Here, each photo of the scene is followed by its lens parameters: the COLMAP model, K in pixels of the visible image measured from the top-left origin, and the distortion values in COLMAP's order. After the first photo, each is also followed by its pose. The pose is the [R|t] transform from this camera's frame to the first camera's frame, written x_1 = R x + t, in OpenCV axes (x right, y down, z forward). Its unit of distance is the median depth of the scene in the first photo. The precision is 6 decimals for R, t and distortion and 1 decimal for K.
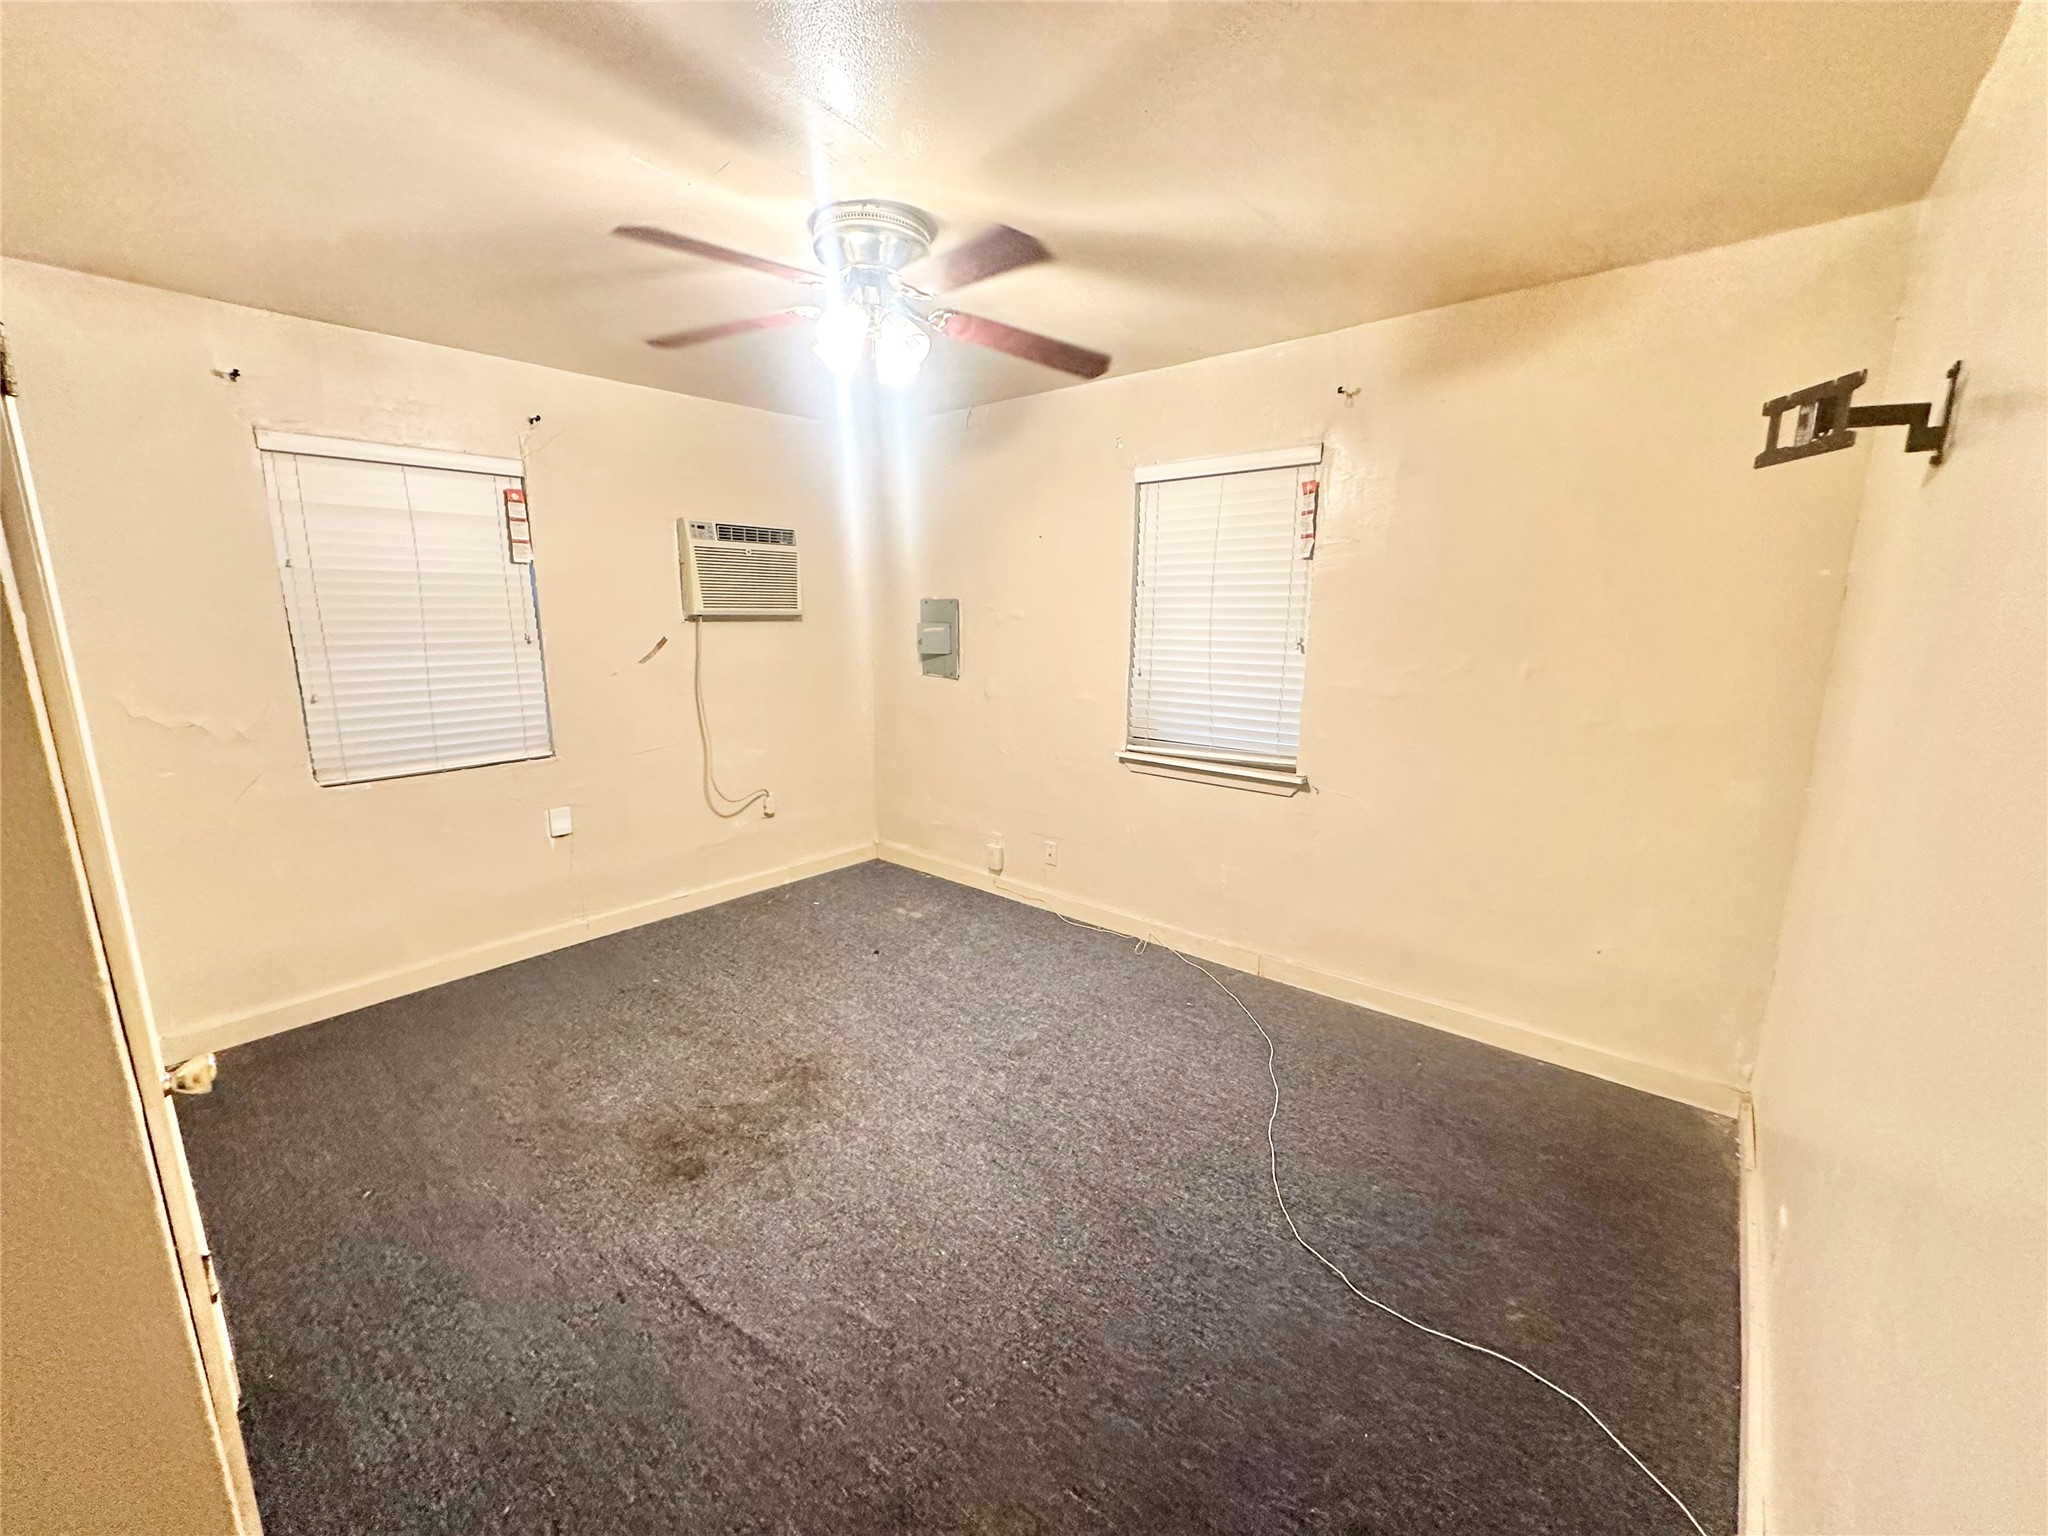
lens RADIAL K [[815.2, 0, 1023.9], [0, 815.2, 766.7], [0, 0, 1]] dist [-0.006739, 0.002155]
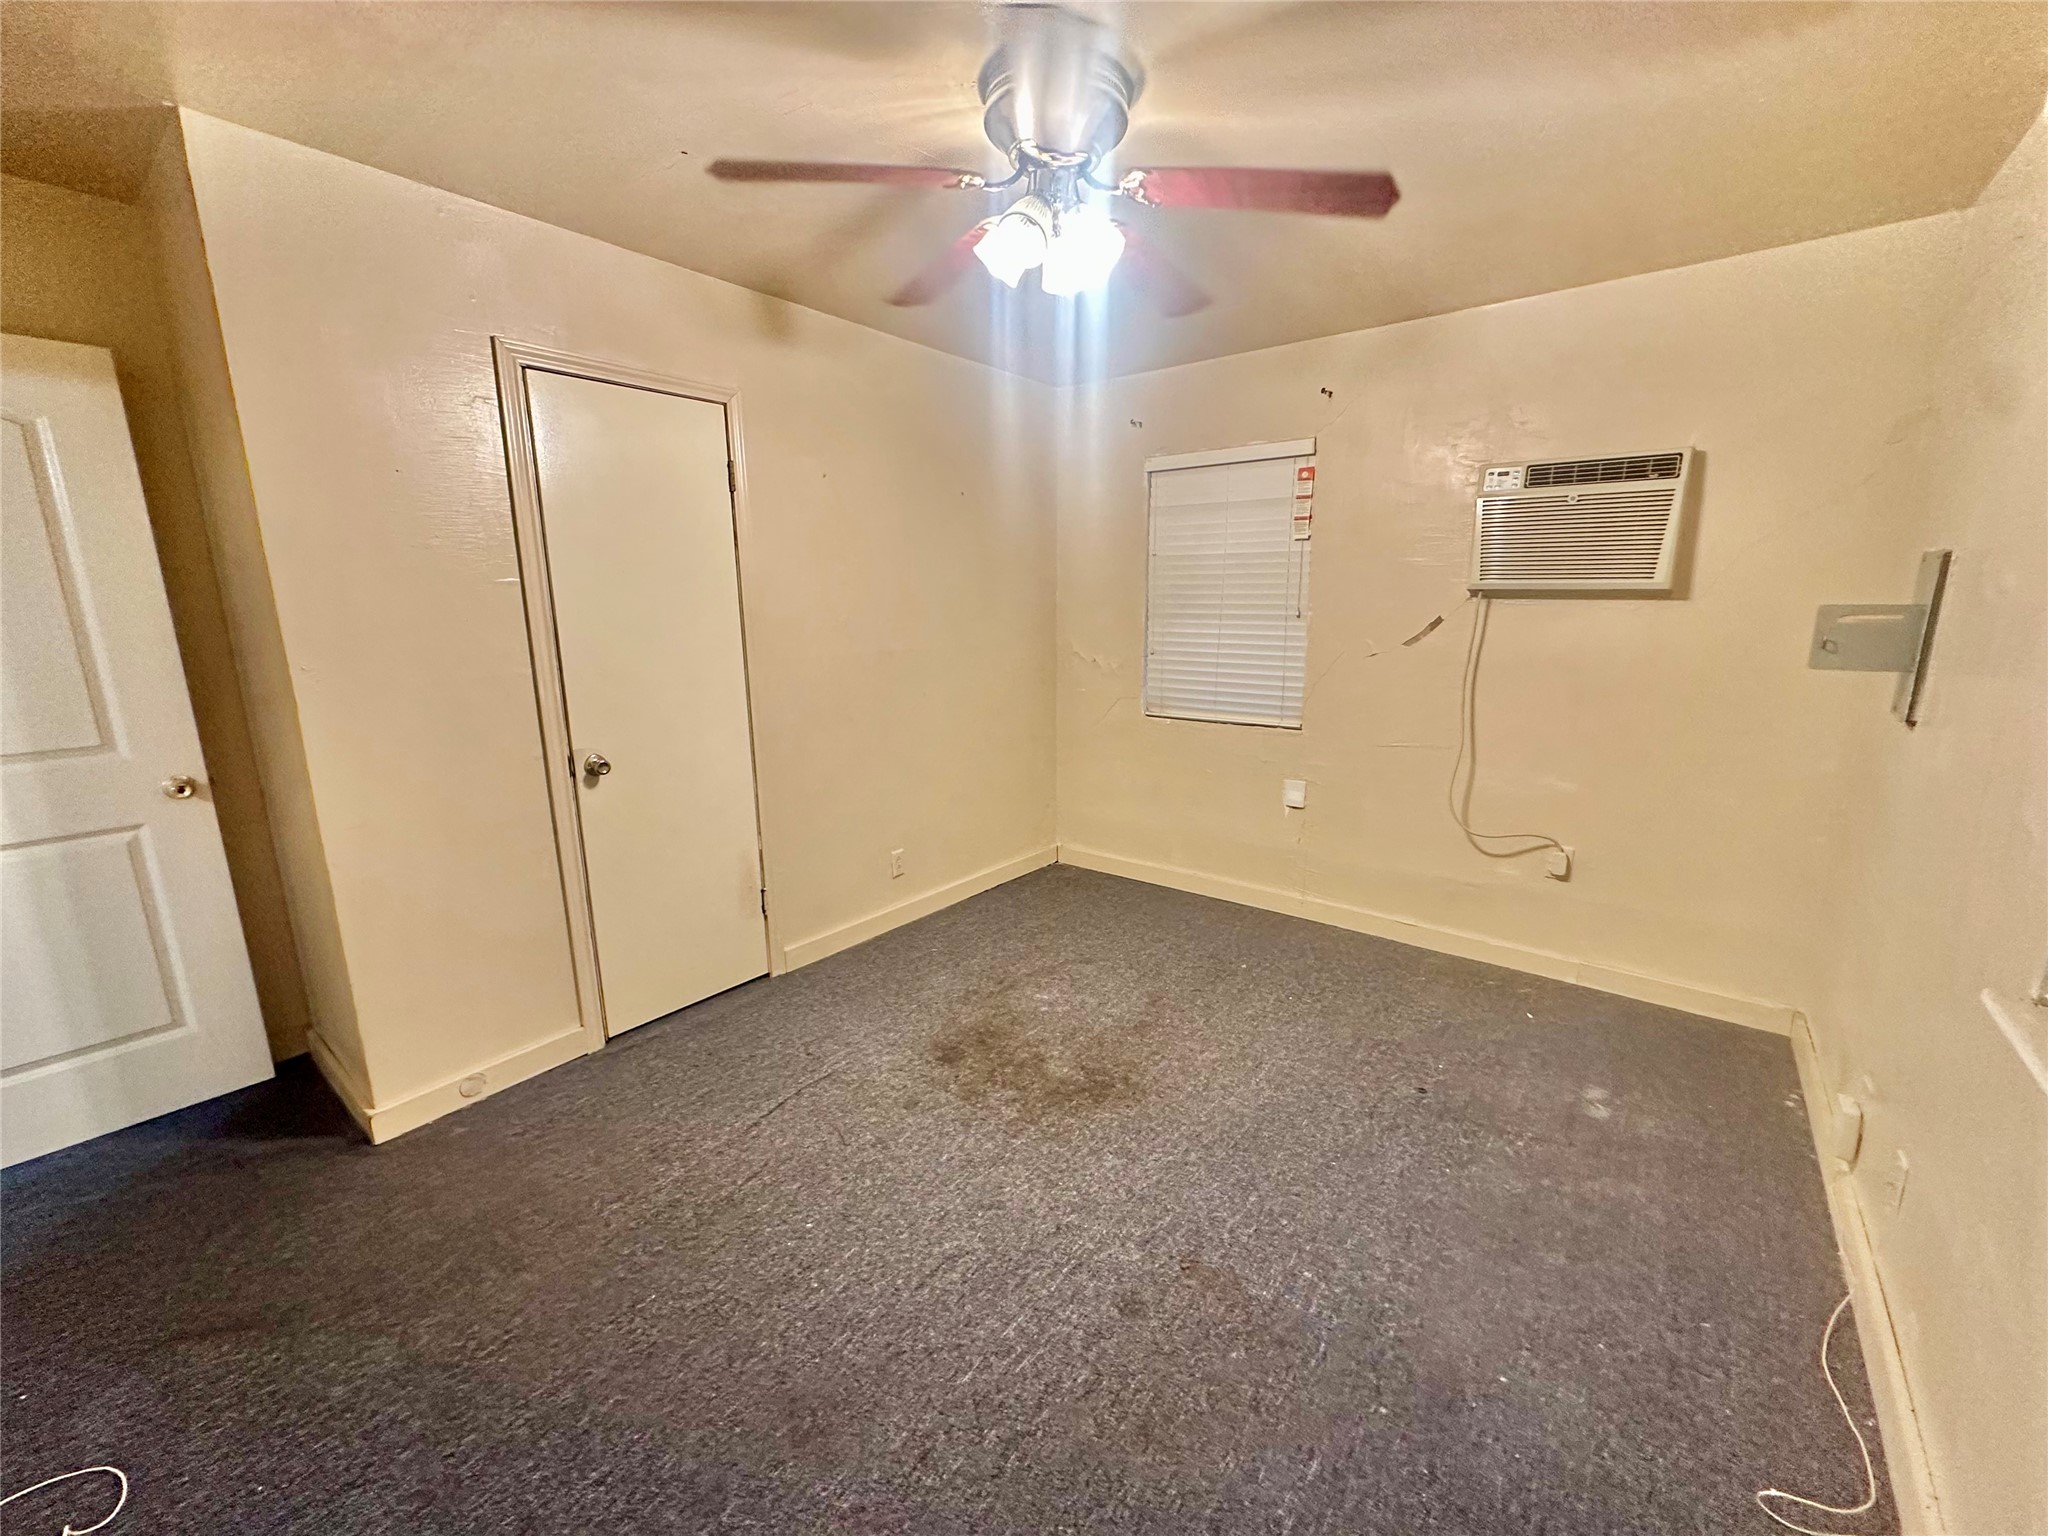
lens RADIAL K [[816.6, 0, 1023.0], [0, 816.6, 767.3], [0, 0, 1]] dist [-0.003888, 0.000171]
pose [[0.030923, 0.201945, -0.978909, 0.439870], [-0.187451, 0.963171, 0.192777, -0.103416], [0.981787, 0.177536, 0.067639, 0.622911]]
